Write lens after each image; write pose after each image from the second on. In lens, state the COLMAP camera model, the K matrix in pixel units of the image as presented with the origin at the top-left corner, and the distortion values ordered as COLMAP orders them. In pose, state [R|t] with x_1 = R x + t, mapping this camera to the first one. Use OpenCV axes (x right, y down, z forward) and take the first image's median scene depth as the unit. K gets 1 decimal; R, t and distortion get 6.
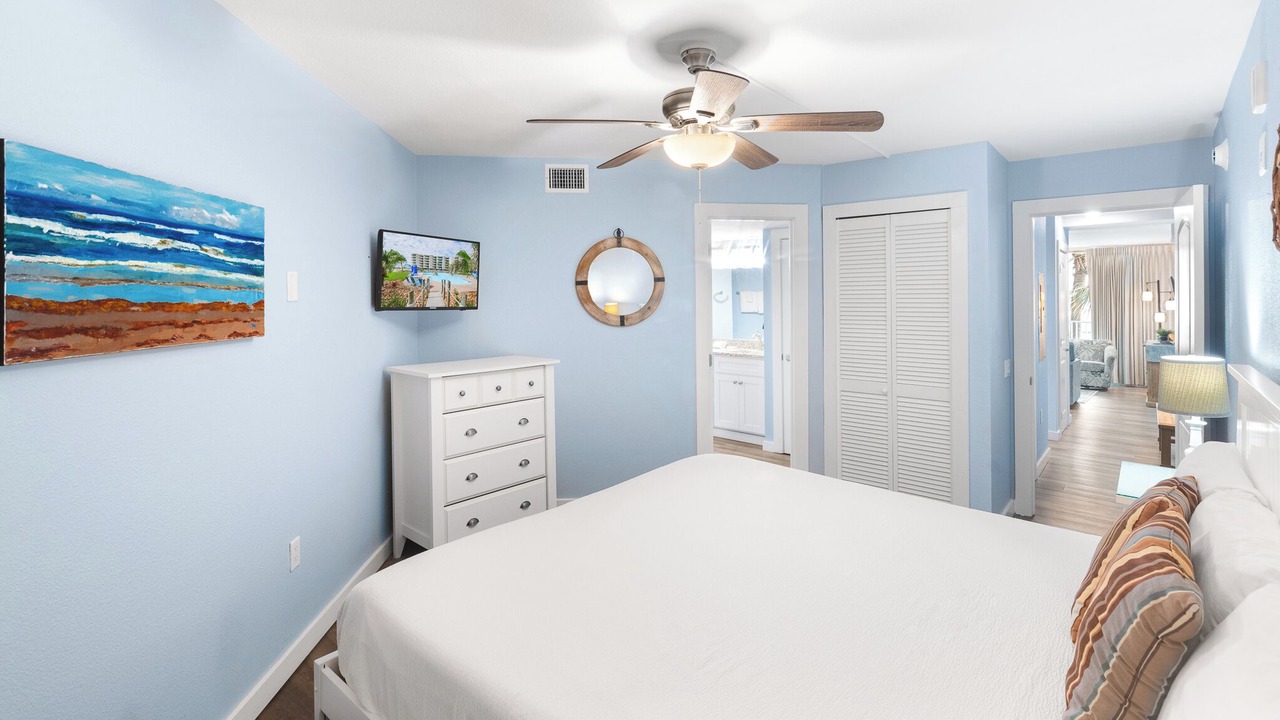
lens RADIAL K [[601.7, 0, 642.0], [0, 601.7, 381.3], [0, 0, 1]] dist [0.000735, -0.000052]
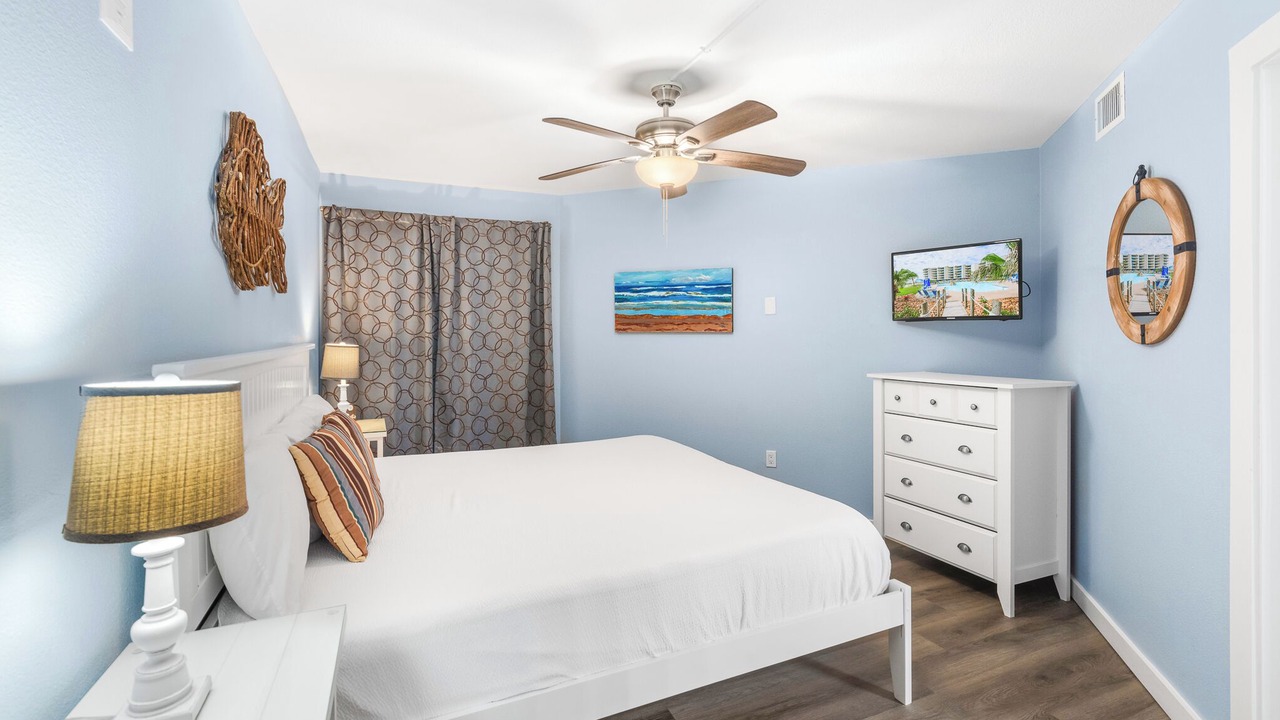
lens RADIAL K [[556.4, 0, 640.0], [0, 556.4, 349.8], [0, 0, 1]] dist [-0.014486, -0.000833]
pose [[-0.433271, 0.012640, -0.901175, 0.765663], [-0.129105, 0.988719, 0.075939, -0.077840], [0.891969, 0.149248, -0.426752, 1.012800]]
